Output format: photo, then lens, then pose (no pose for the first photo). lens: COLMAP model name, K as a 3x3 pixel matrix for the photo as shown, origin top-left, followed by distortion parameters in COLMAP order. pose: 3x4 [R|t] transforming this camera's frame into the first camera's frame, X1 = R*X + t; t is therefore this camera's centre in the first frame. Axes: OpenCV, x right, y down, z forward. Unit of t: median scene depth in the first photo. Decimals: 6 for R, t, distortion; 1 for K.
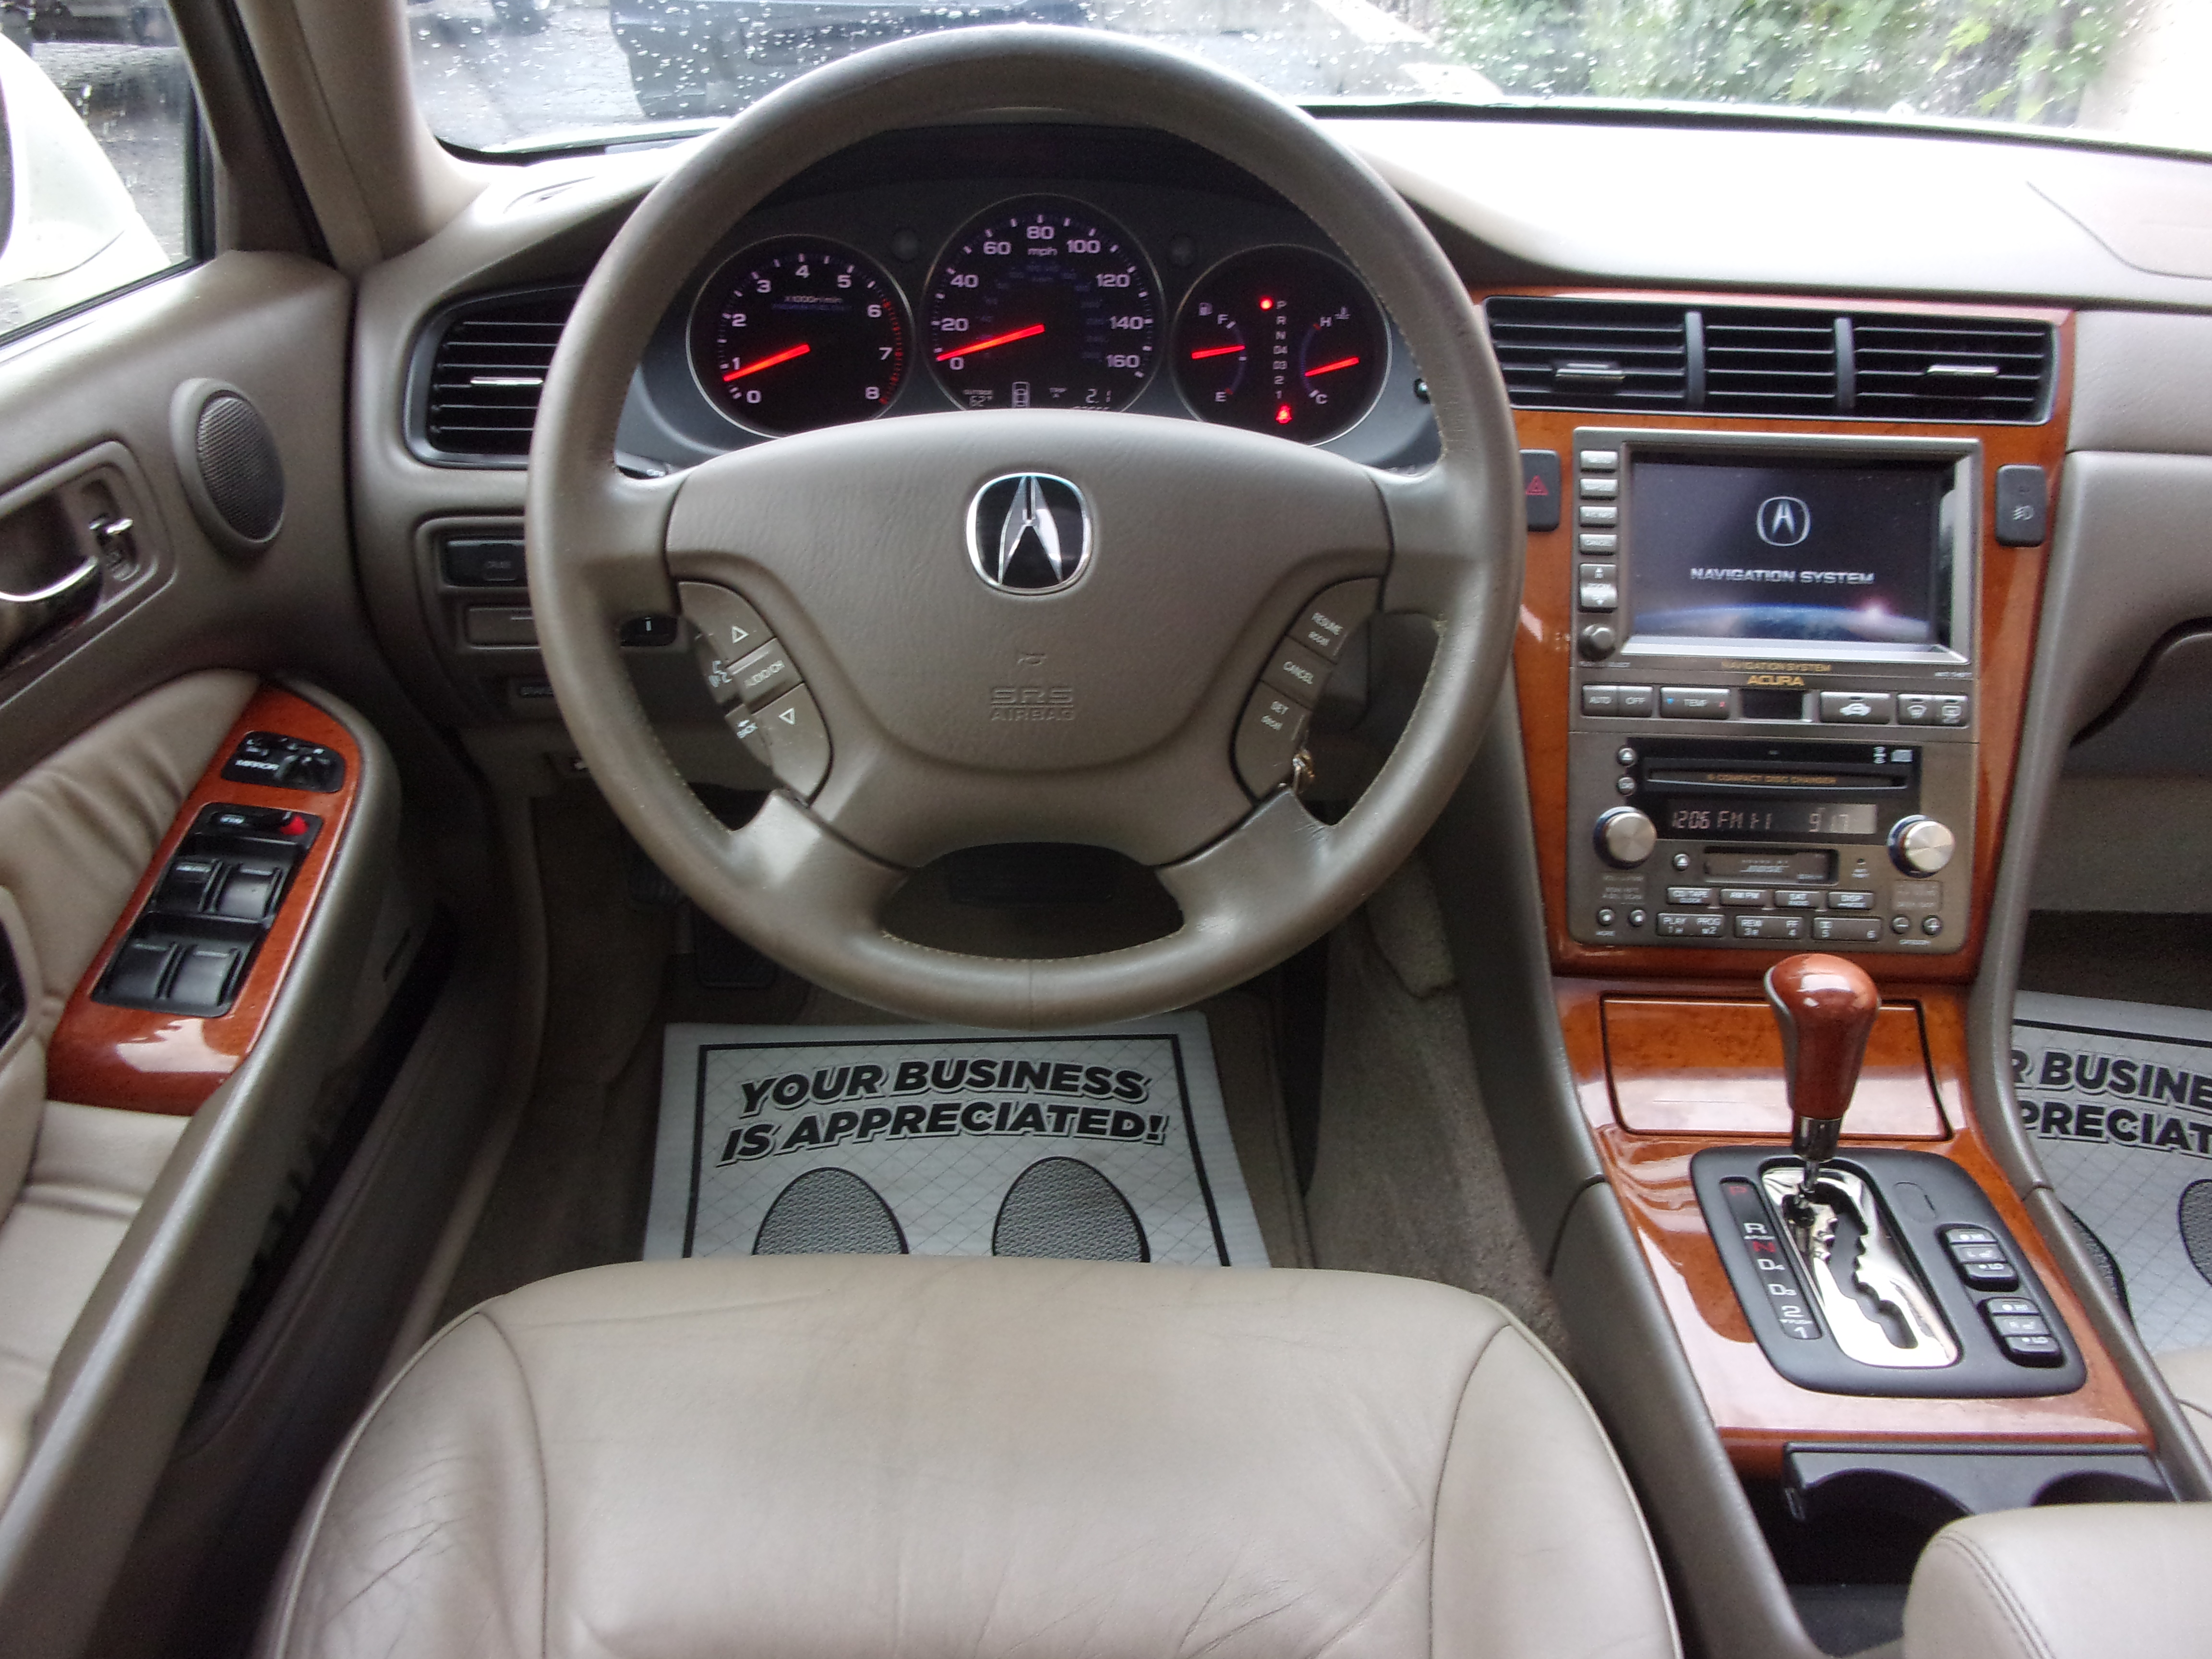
lens RADIAL K [[1950.9, 0, 1095.5], [0, 1950.9, 831.7], [0, 0, 1]] dist [0.001259, -0.021031]
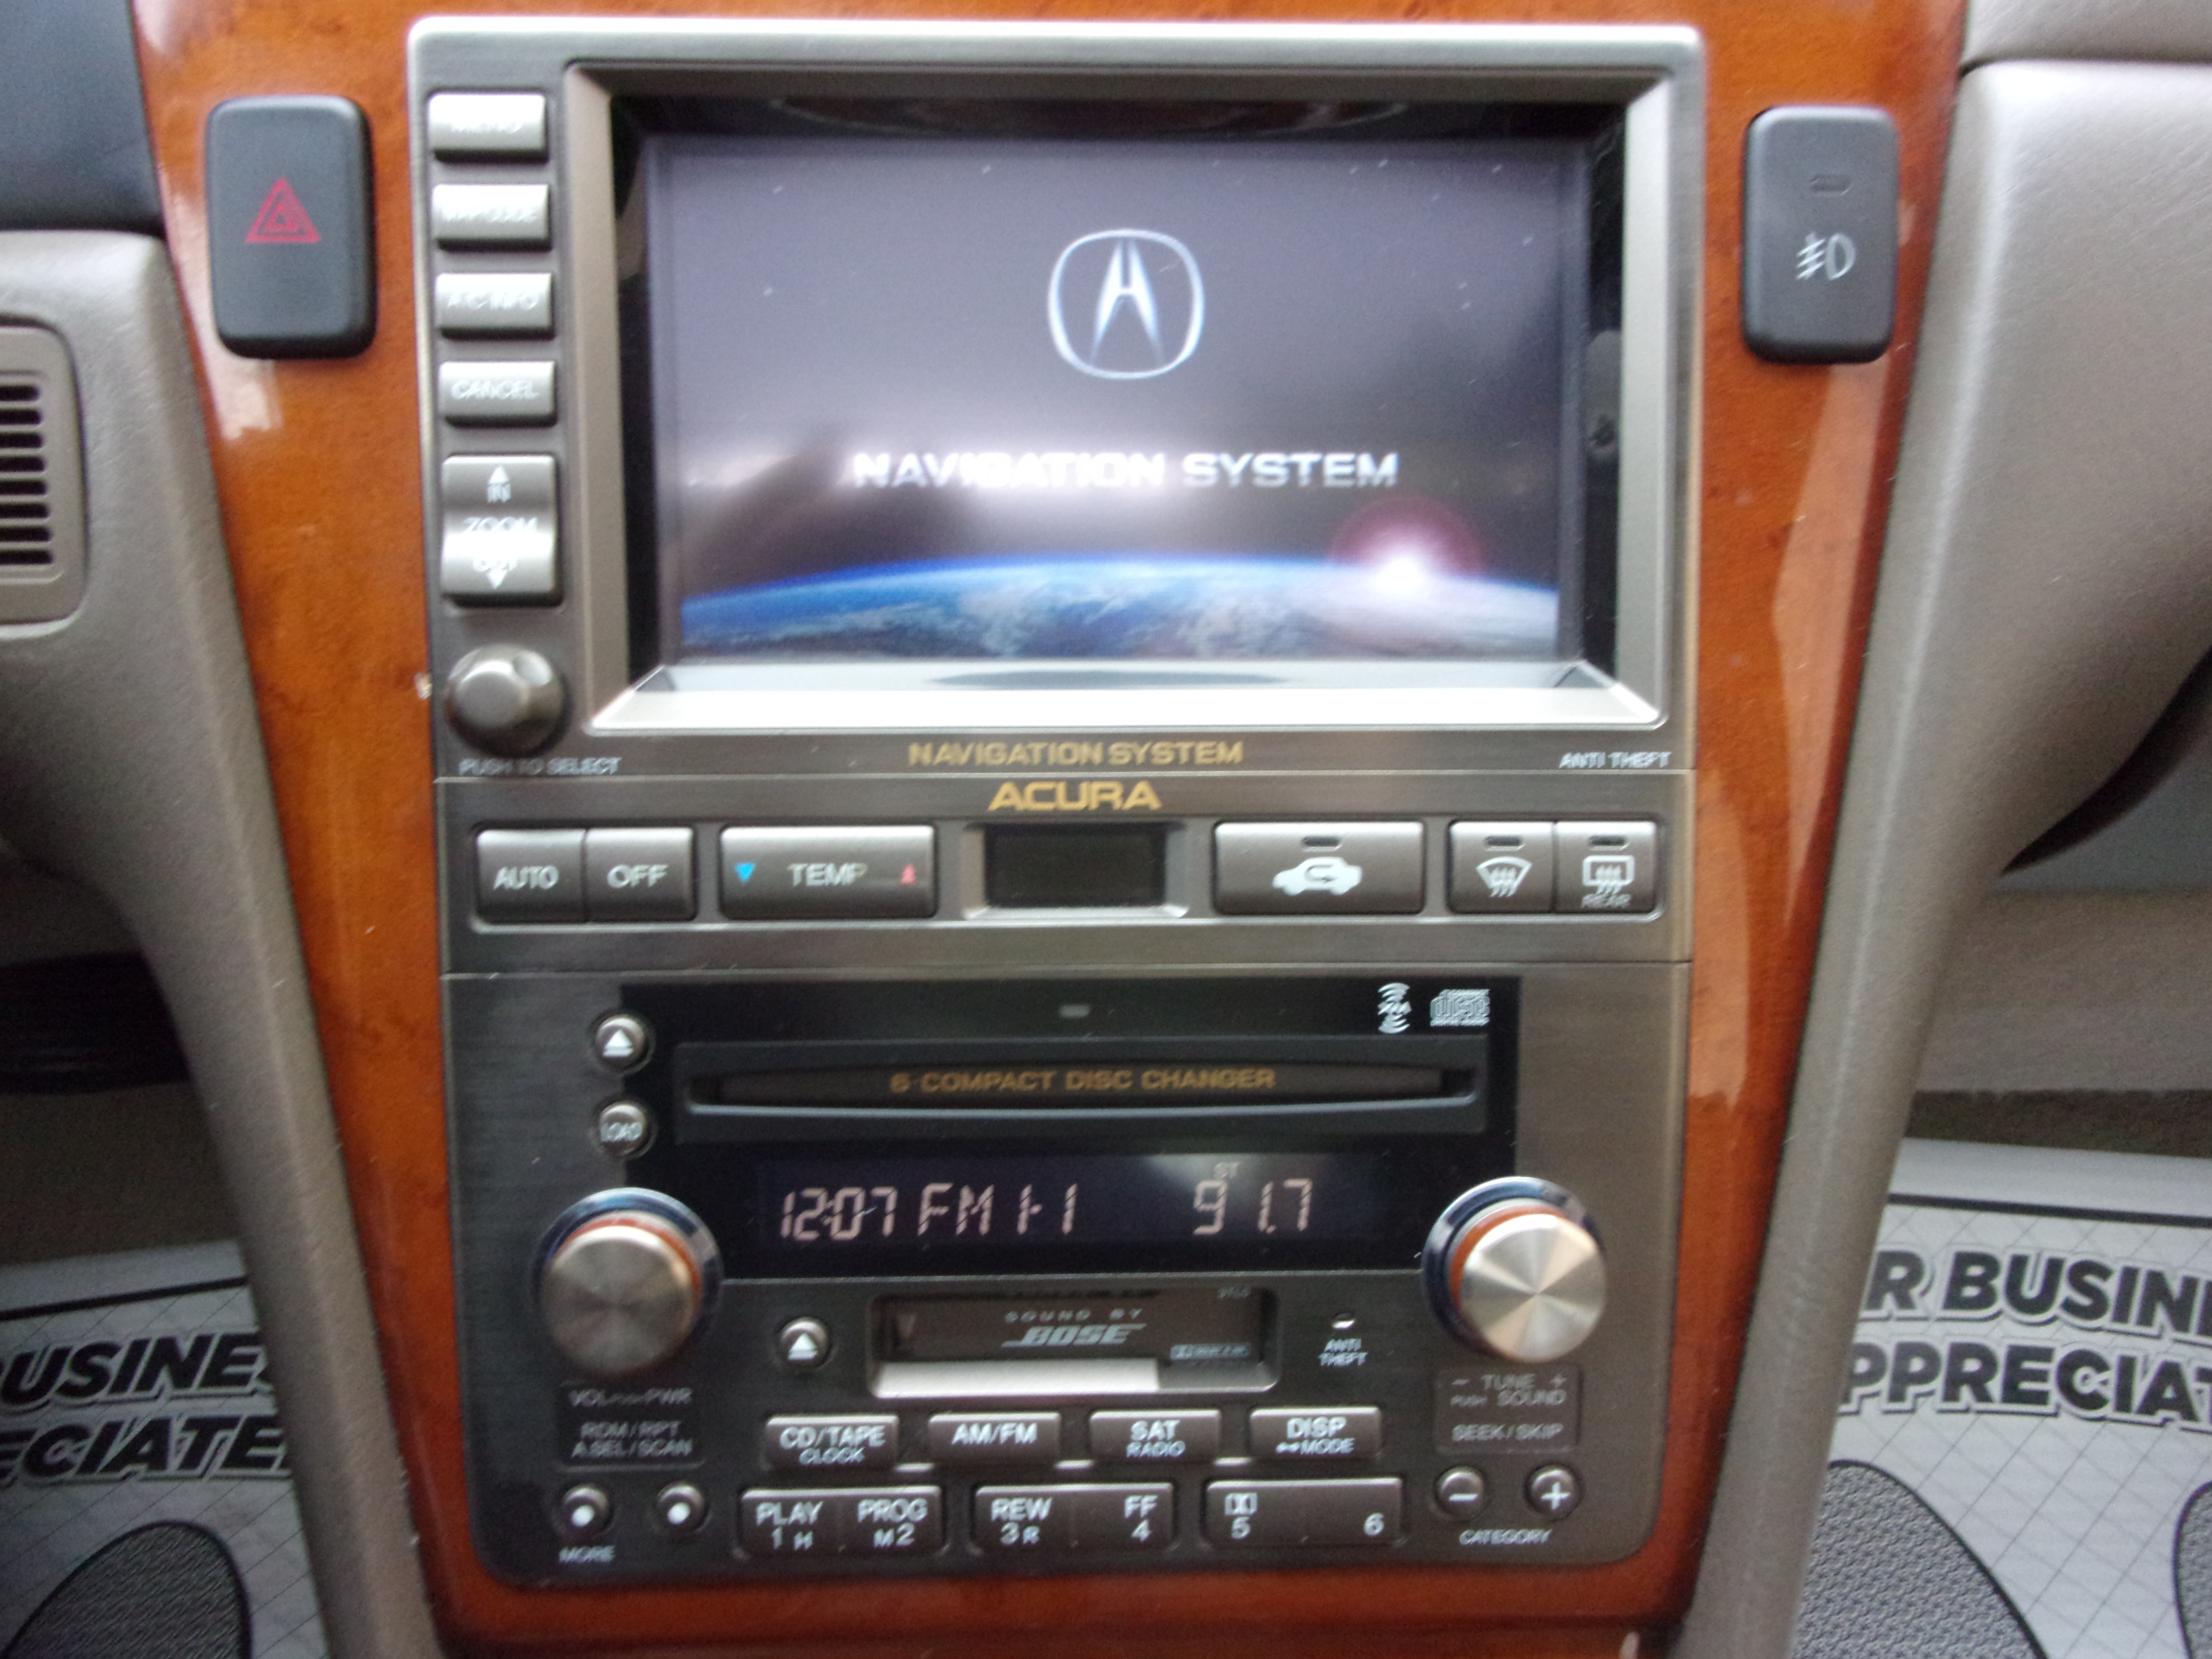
lens RADIAL K [[1856.5, 0, 1106.0], [0, 1856.5, 829.5], [0, 0, 1]] dist [0.003263, -0.063031]
pose [[0.999610, -0.027771, -0.002790, 0.356945], [0.027910, 0.995218, 0.093607, -0.101925], [0.000177, -0.093648, 0.995605, 0.689962]]
